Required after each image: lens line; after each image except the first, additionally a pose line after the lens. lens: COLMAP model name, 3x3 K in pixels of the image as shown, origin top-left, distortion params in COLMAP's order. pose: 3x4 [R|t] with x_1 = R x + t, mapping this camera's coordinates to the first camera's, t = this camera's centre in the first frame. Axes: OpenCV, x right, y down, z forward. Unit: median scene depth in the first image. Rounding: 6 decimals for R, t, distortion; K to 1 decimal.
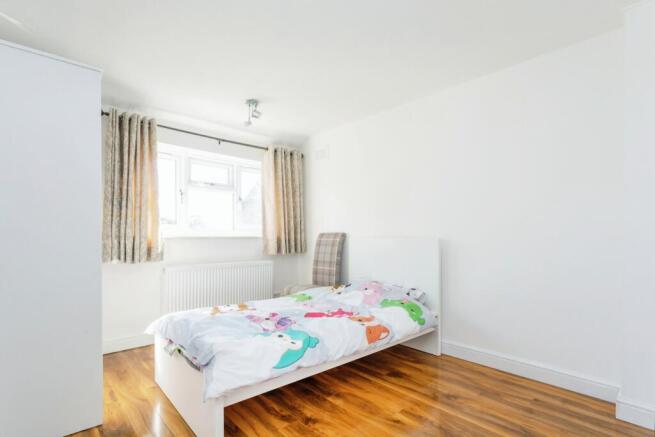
lens RADIAL K [[323.7, 0, 327.2], [0, 323.7, 226.9], [0, 0, 1]] dist [0.000434, 0.000090]
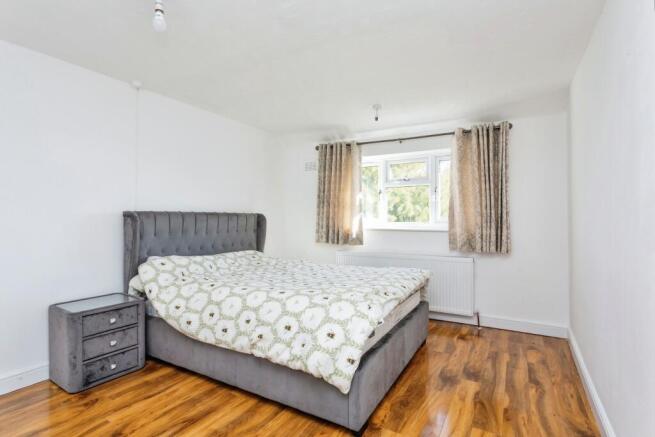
lens RADIAL K [[323.7, 0, 327.2], [0, 323.7, 226.9], [0, 0, 1]] dist [0.000434, 0.000090]
pose [[0.308111, 0.008115, -0.951316, 0.579837], [-0.002025, 0.999967, 0.007874, 0.015599], [0.951348, -0.000499, 0.308117, 0.389837]]
